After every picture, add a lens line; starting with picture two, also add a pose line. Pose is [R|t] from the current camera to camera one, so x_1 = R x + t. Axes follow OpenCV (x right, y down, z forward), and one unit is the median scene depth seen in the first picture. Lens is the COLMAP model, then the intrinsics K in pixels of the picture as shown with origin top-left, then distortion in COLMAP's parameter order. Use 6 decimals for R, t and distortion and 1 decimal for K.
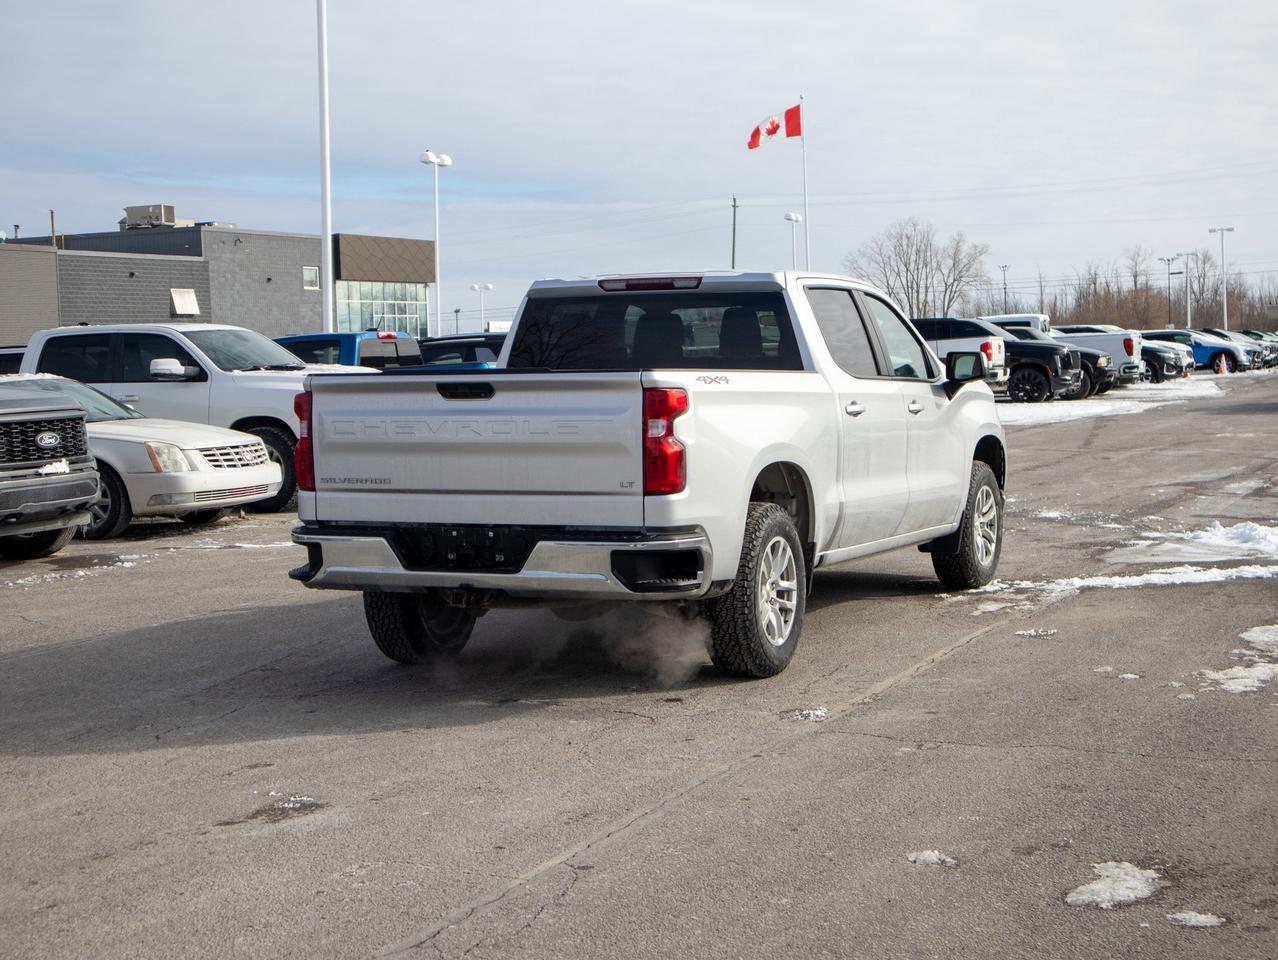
lens RADIAL K [[2327.5, 0, 632.9], [0, 2327.5, 481.8], [0, 0, 1]] dist [0.022238, 0.000000]
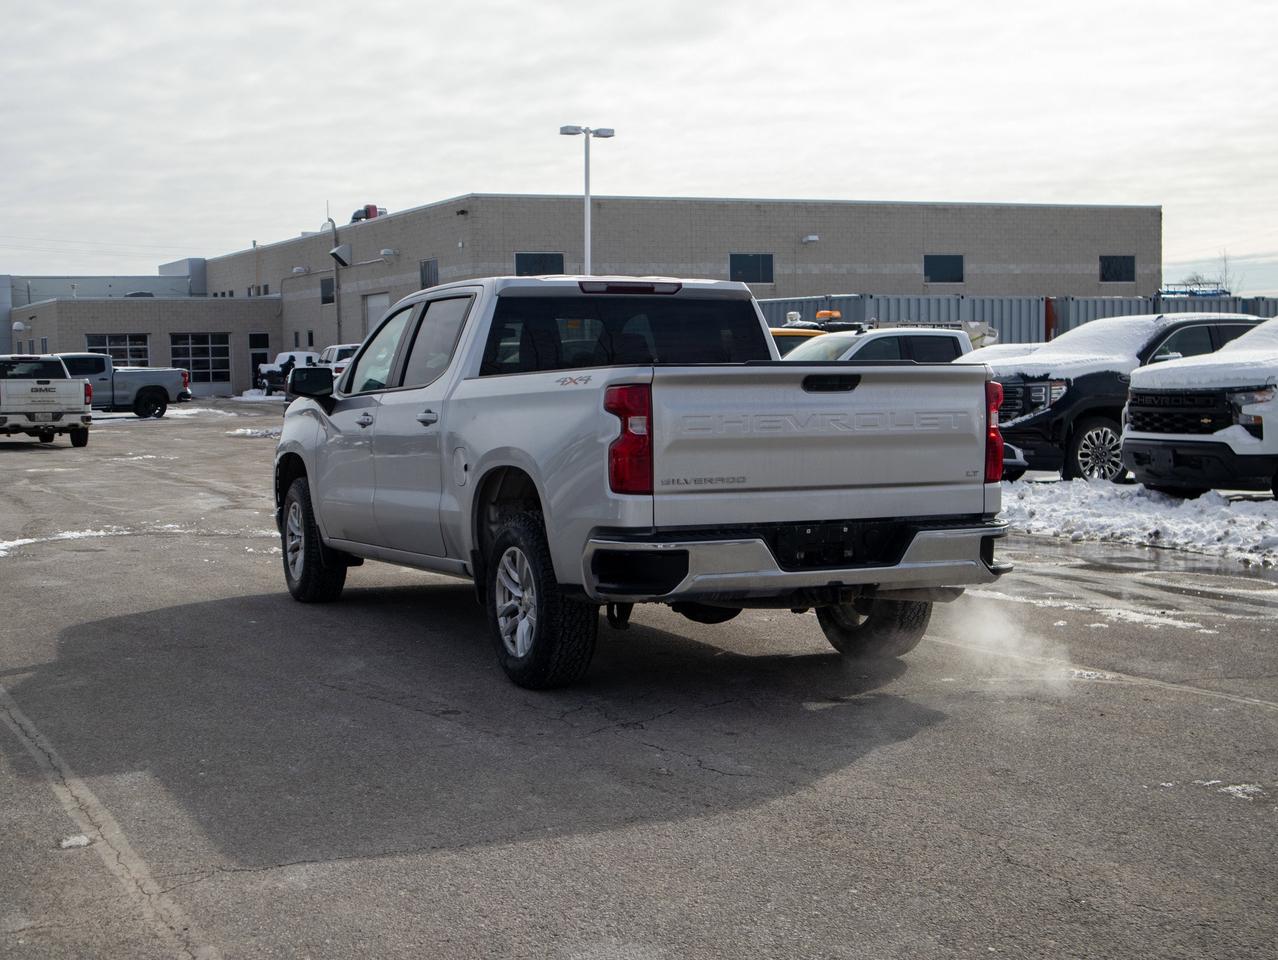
lens RADIAL K [[2060.9, 0, 638.2], [0, 2060.9, 478.5], [0, 0, 1]] dist [0.018570, 0.000000]
pose [[0.594619, -0.020785, 0.803739, -0.801229], [0.043568, 0.999030, -0.006397, 0.002780], [-0.802826, 0.038821, 0.594948, 0.543157]]
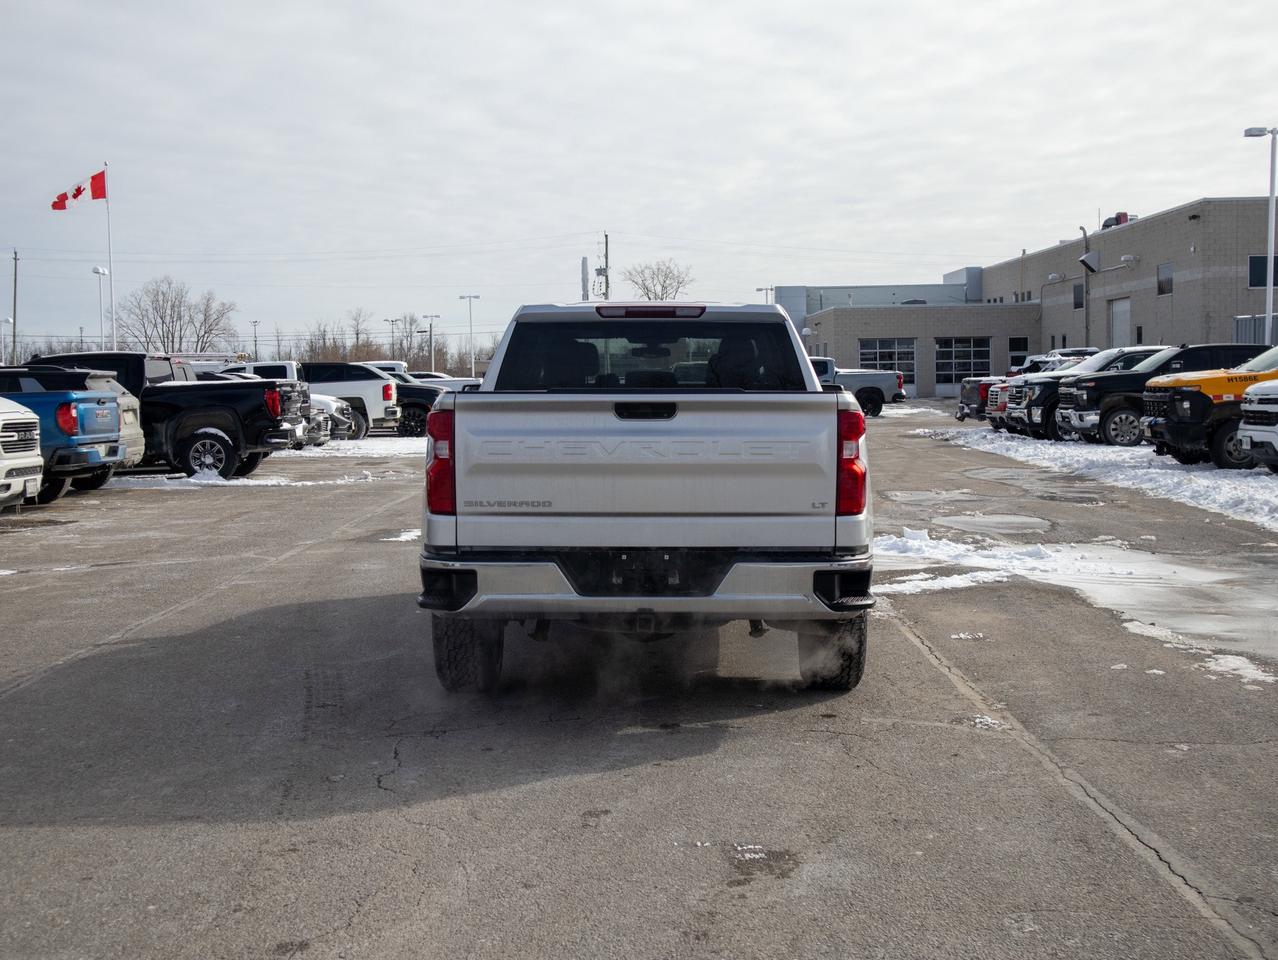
lens RADIAL K [[1920.1, 0, 646.9], [0, 1920.1, 479.2], [0, 0, 1]] dist [0.002464, 0.000000]
pose [[0.904794, -0.002042, 0.425845, -0.407330], [0.008125, 0.999889, -0.012467, -0.000302], [-0.425772, 0.014740, 0.904710, 0.266053]]
